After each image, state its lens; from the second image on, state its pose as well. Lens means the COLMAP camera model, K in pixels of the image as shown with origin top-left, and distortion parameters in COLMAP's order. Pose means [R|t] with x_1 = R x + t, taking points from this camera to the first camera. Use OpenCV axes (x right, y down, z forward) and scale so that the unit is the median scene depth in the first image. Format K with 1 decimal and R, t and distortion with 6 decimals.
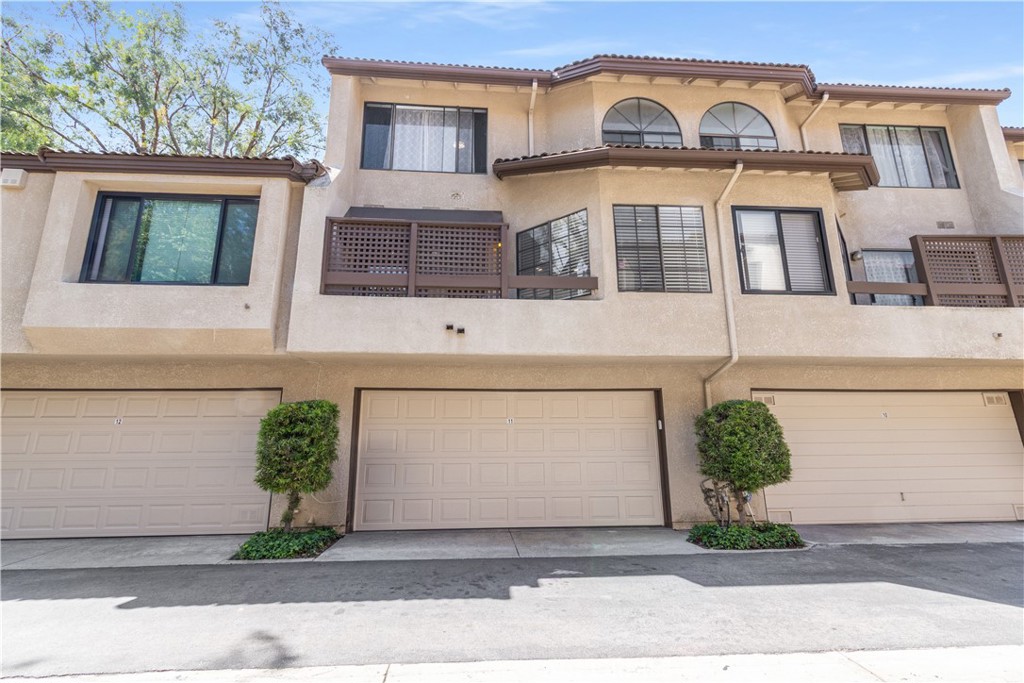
lens RADIAL K [[468.2, 0, 505.6], [0, 468.2, 317.5], [0, 0, 1]] dist [0.019045, -0.009527]
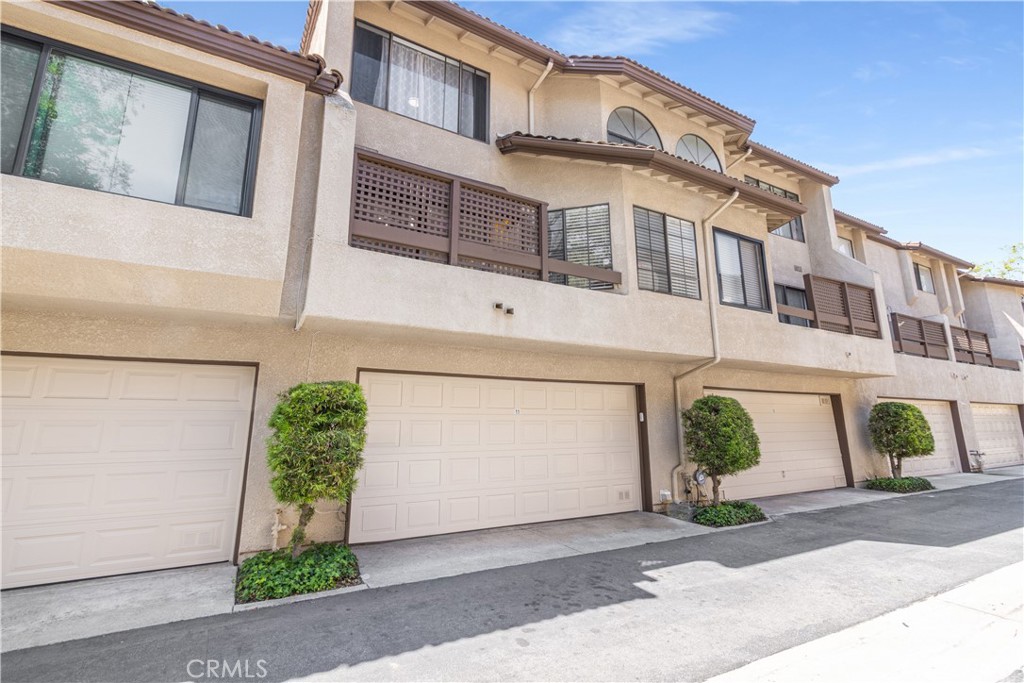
lens RADIAL K [[468.2, 0, 505.6], [0, 468.2, 317.5], [0, 0, 1]] dist [0.019045, -0.009527]
pose [[0.904735, 0.096482, 0.414905, -0.445671], [-0.102350, 0.994715, -0.008129, 0.045248], [-0.413497, -0.035111, 0.909828, 0.170469]]
